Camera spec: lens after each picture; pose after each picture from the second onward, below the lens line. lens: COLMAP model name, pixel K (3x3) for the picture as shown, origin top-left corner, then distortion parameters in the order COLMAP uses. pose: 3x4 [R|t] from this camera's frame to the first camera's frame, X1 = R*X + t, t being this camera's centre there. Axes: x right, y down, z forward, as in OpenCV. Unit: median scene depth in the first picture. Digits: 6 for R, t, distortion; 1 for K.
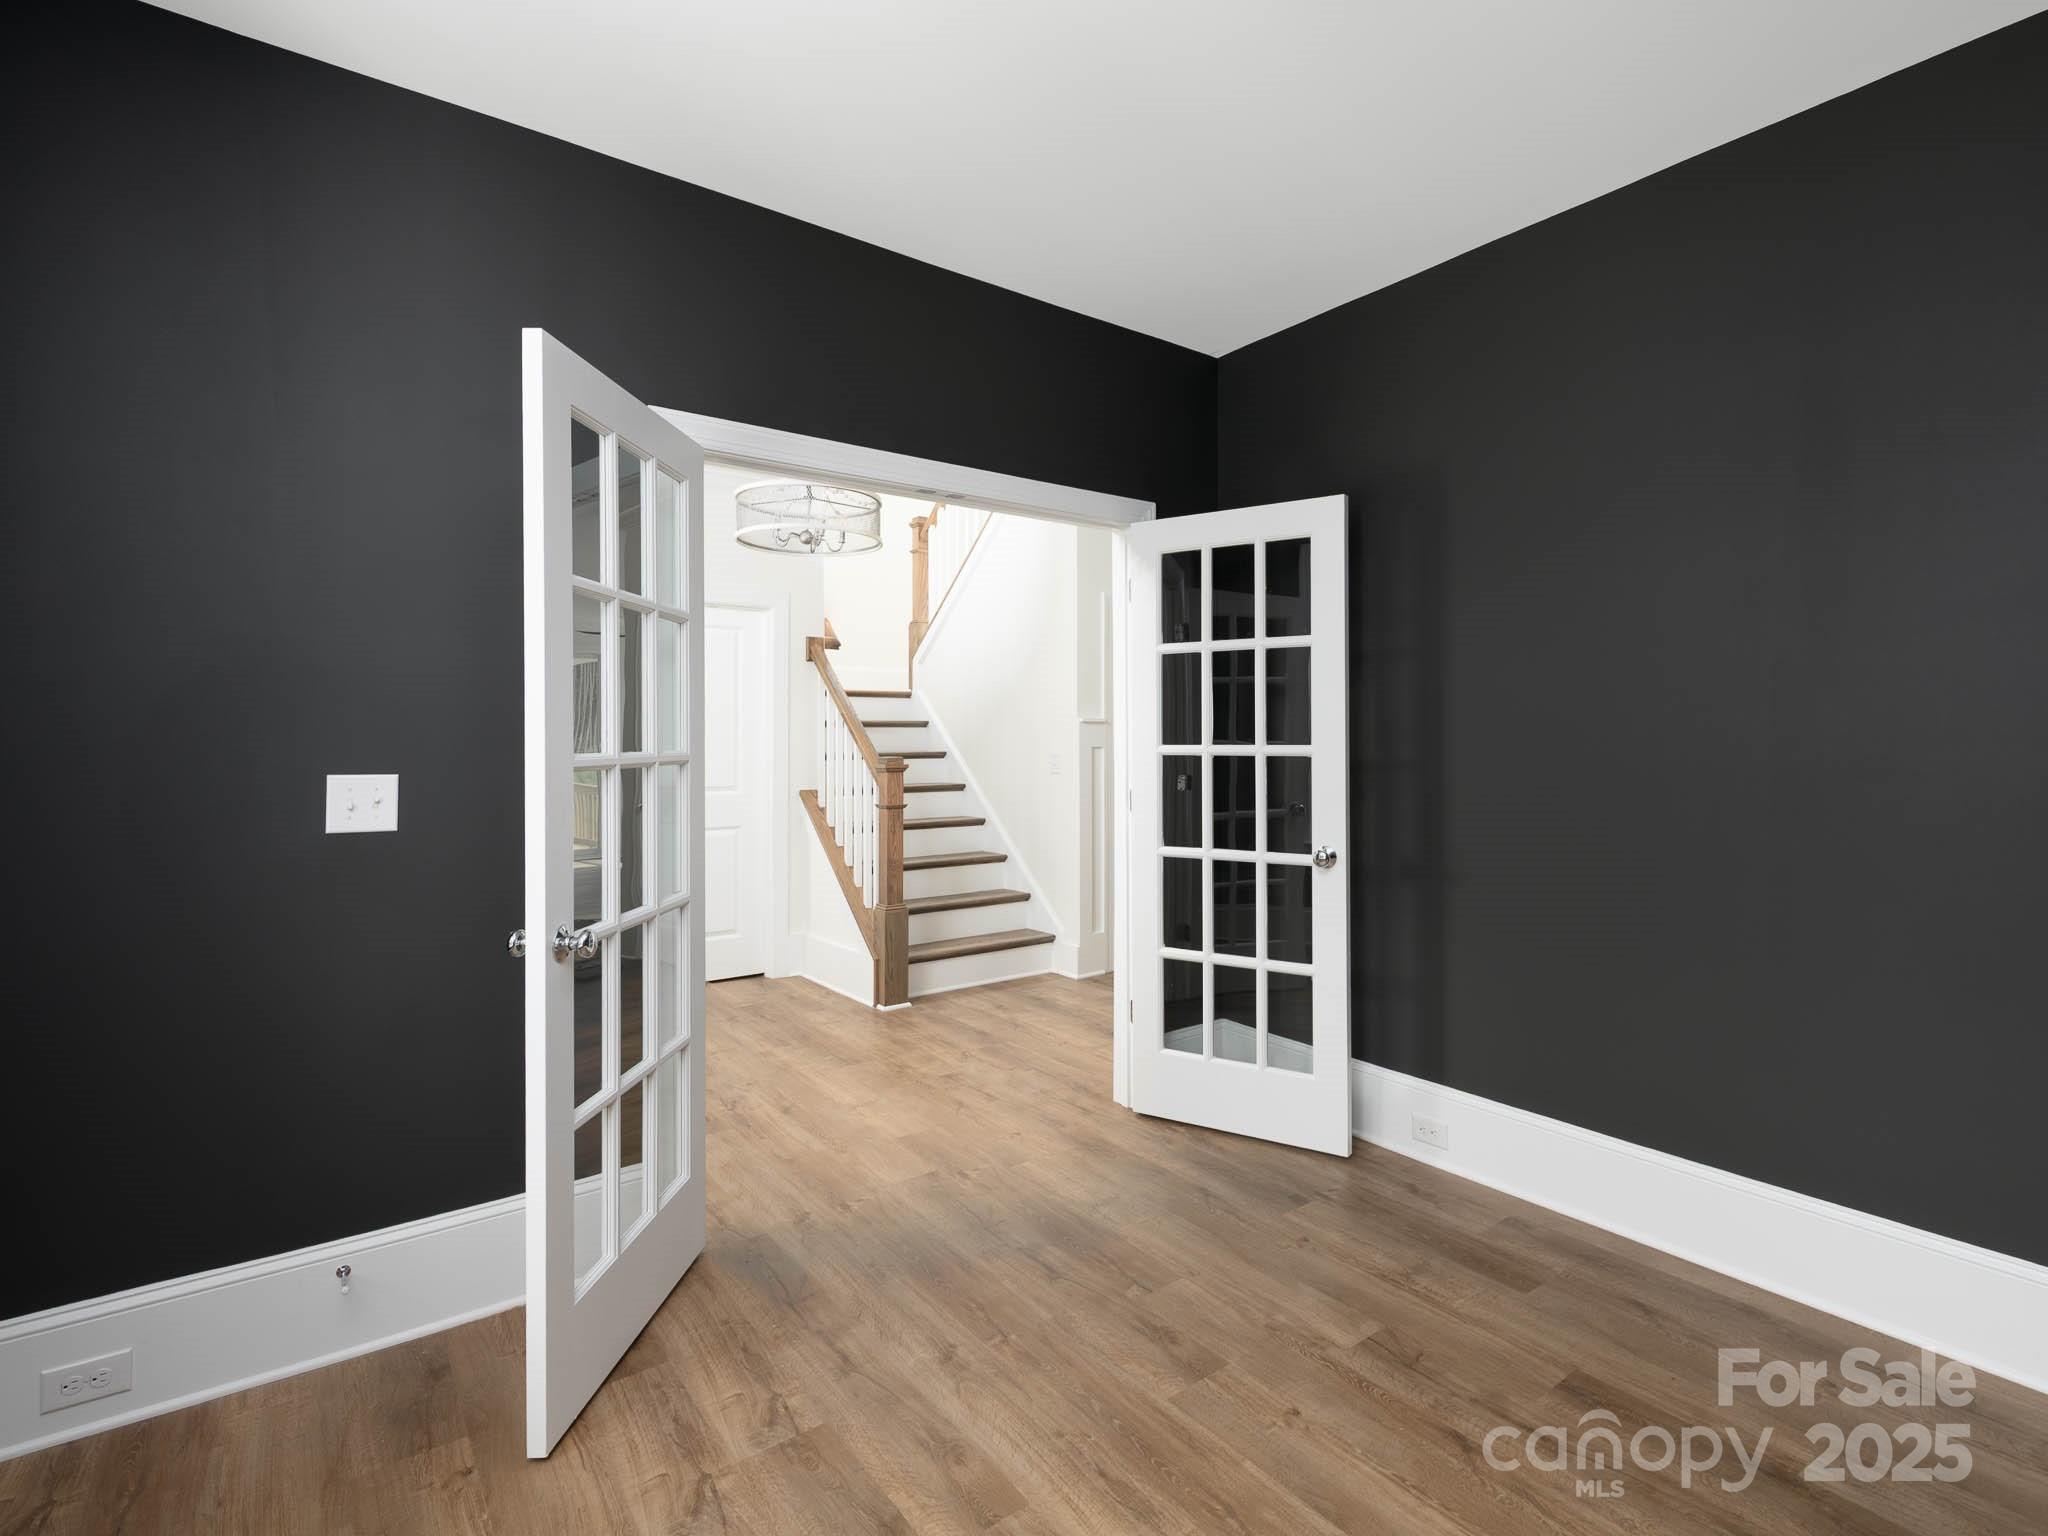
lens RADIAL K [[1014.9, 0, 1089.1], [0, 1014.9, 733.3], [0, 0, 1]] dist [0.000339, -0.000279]
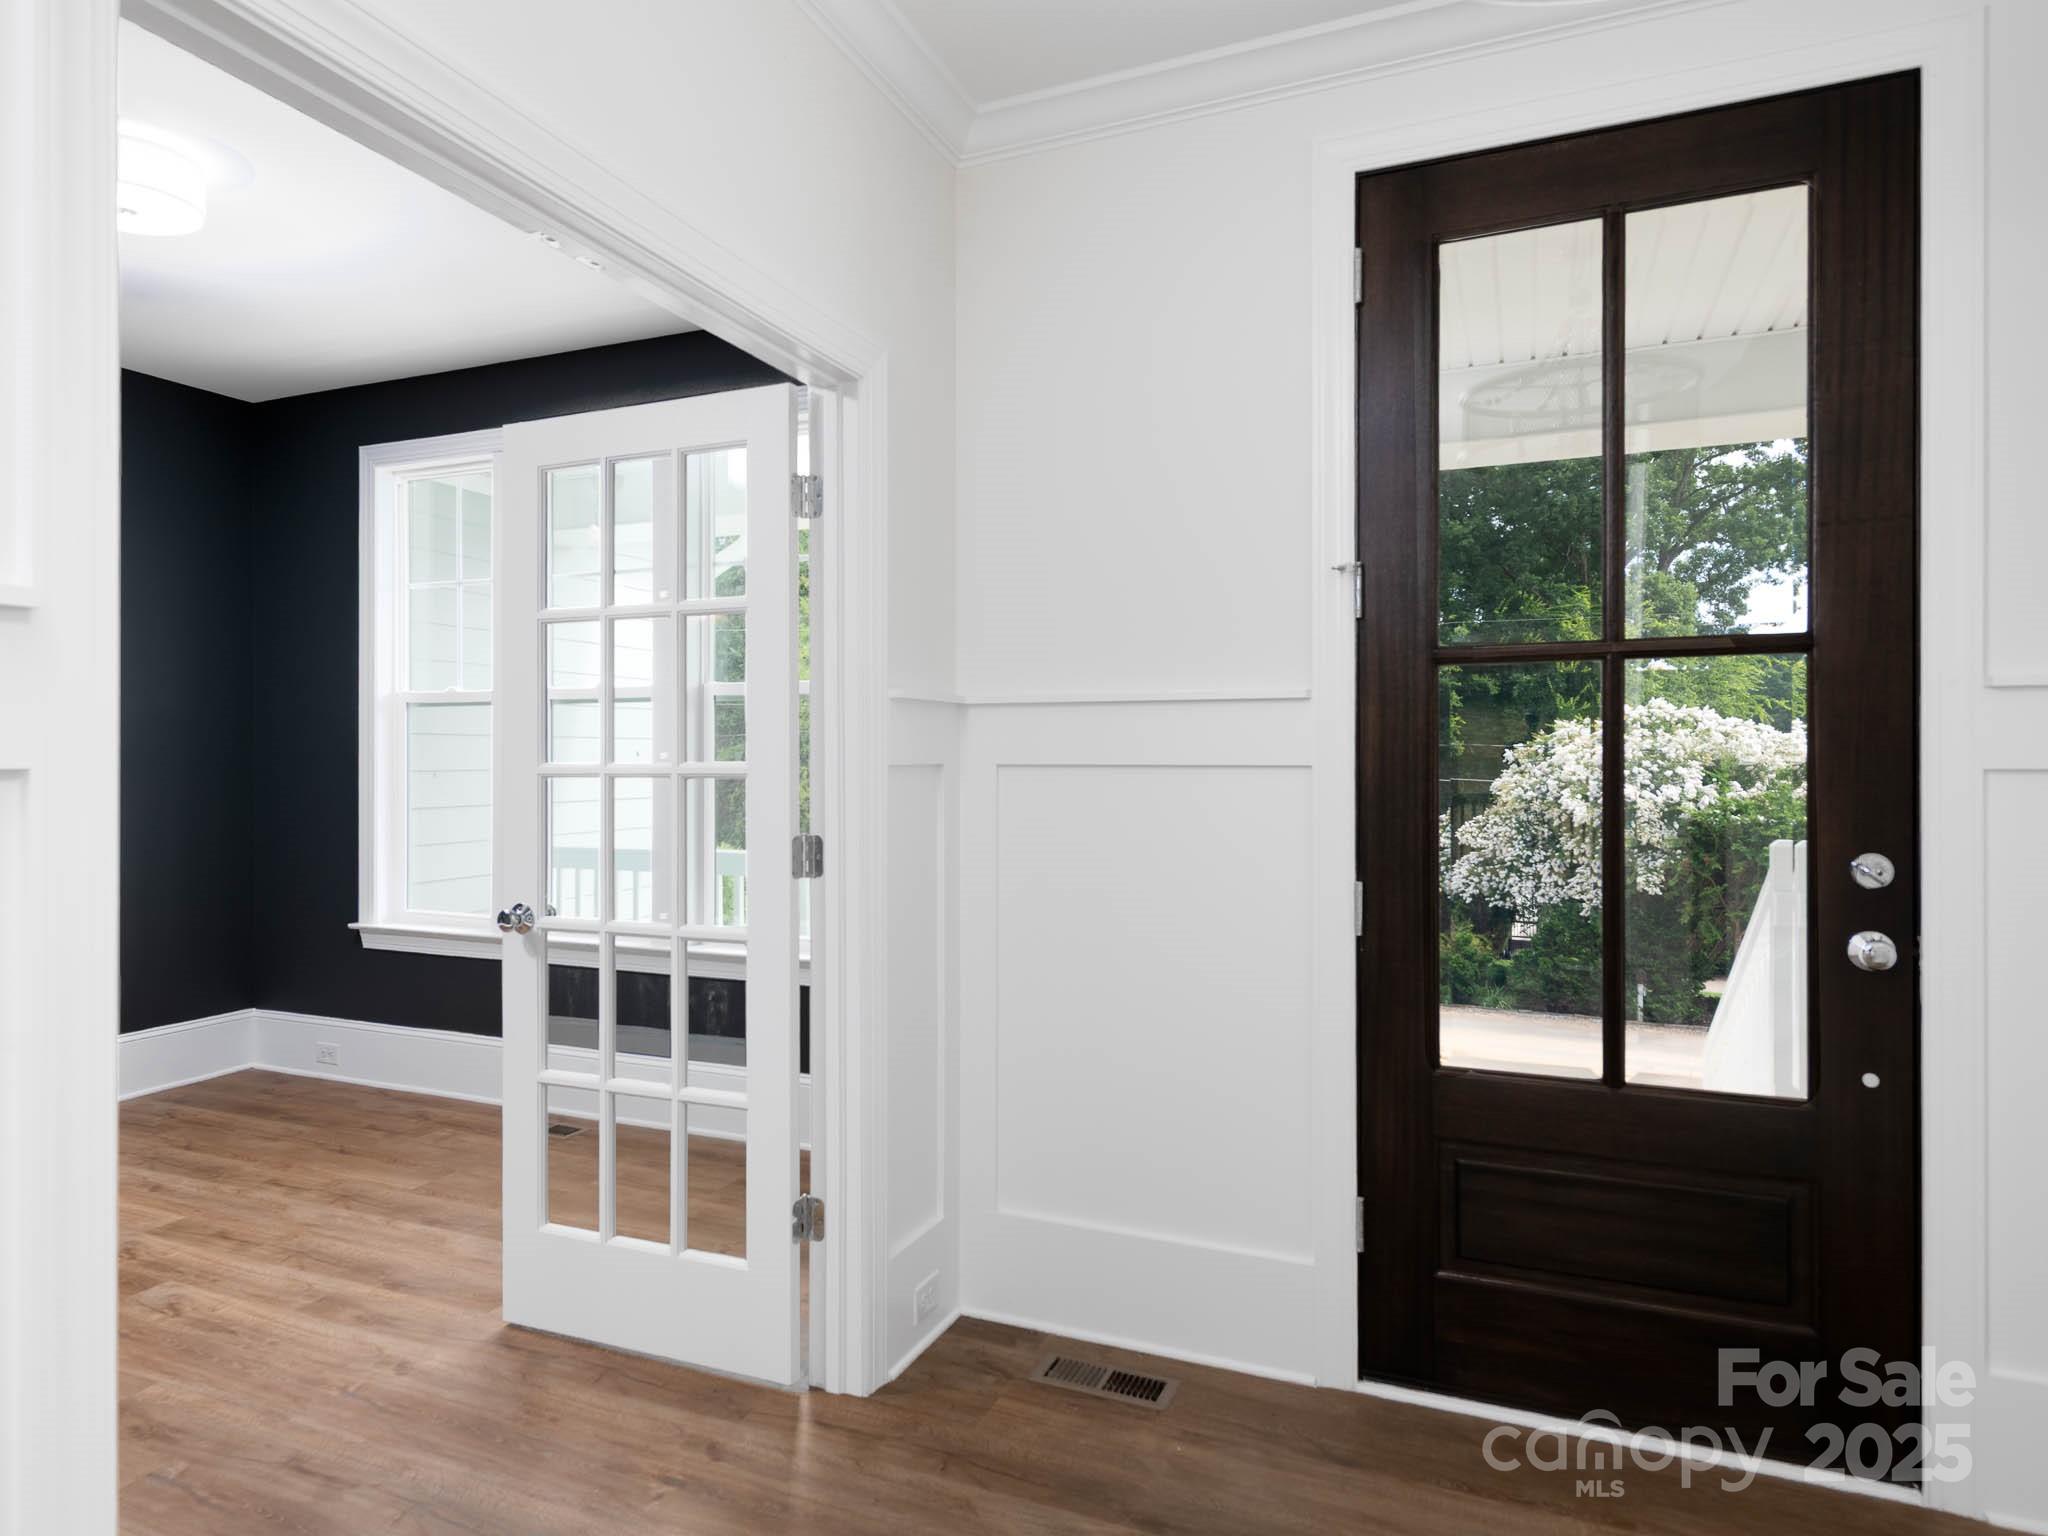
lens RADIAL K [[1278.1, 0, 898.0], [0, 1278.1, 762.2], [0, 0, 1]] dist [0.016296, 0.000641]
pose [[-0.894511, 0.004087, -0.447028, -0.005007], [0.007565, 0.999953, -0.005995, 0.010842], [0.446982, -0.008744, -0.894500, 1.020685]]
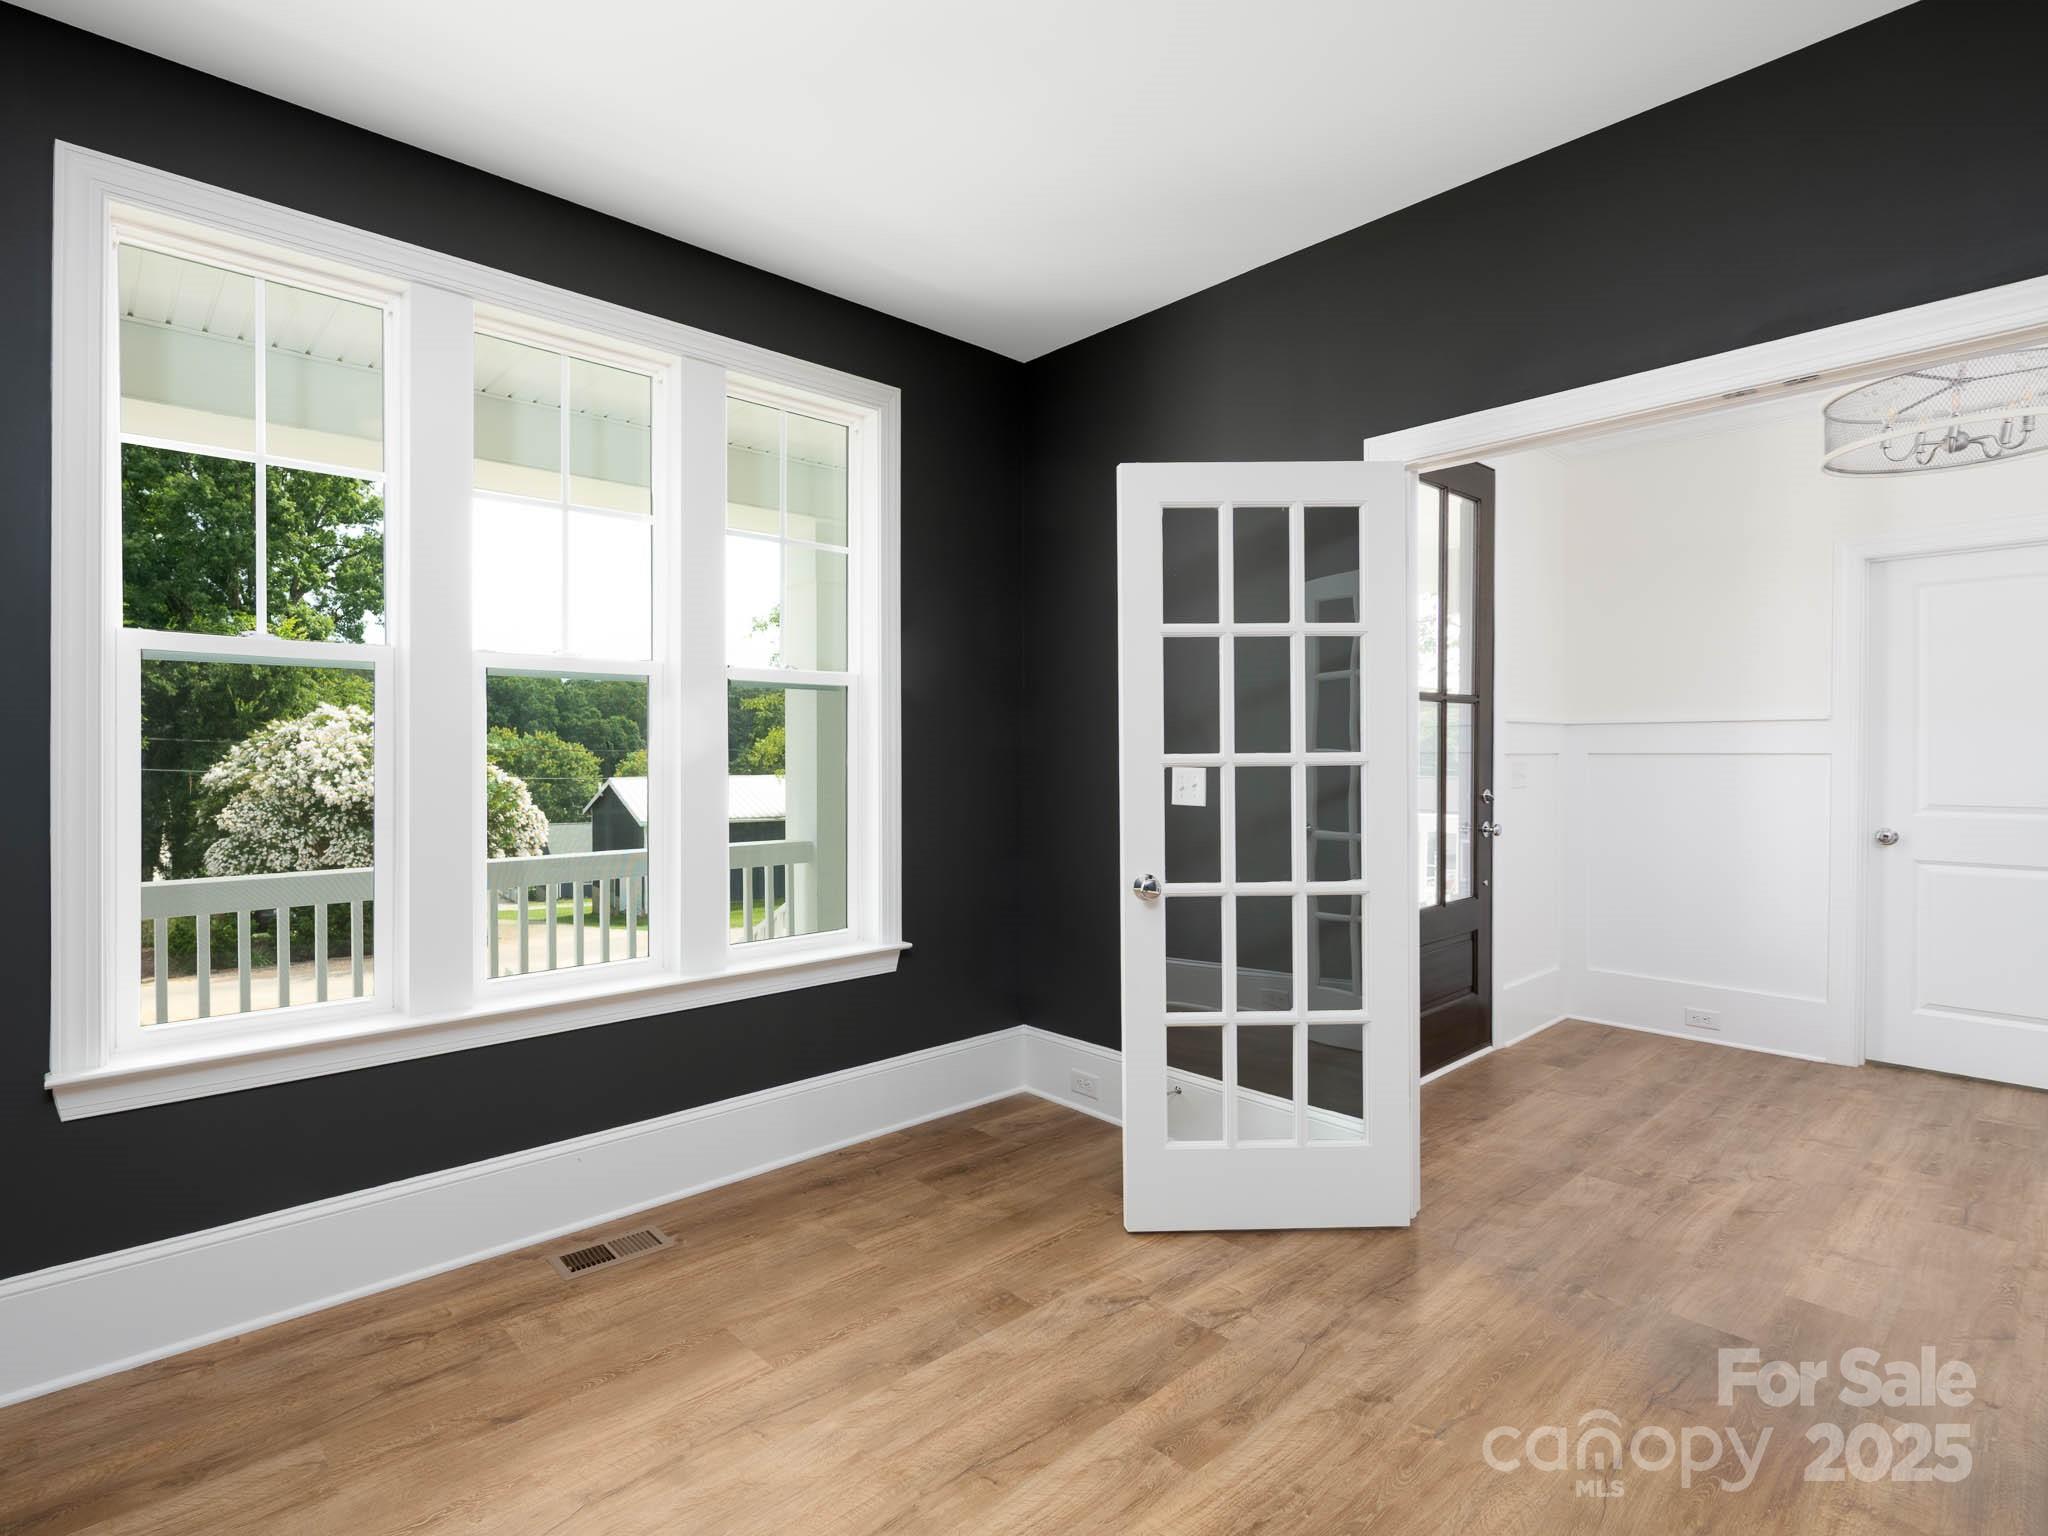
lens RADIAL K [[1001.0, 0, 890.3], [0, 1001.0, 759.6], [0, 0, 1]] dist [0.000993, -0.000402]
pose [[0.012699, 0.011350, -0.999855, 0.336624], [0.013677, 0.999840, 0.011524, 0.000989], [0.999826, -0.013821, 0.012542, 0.237452]]
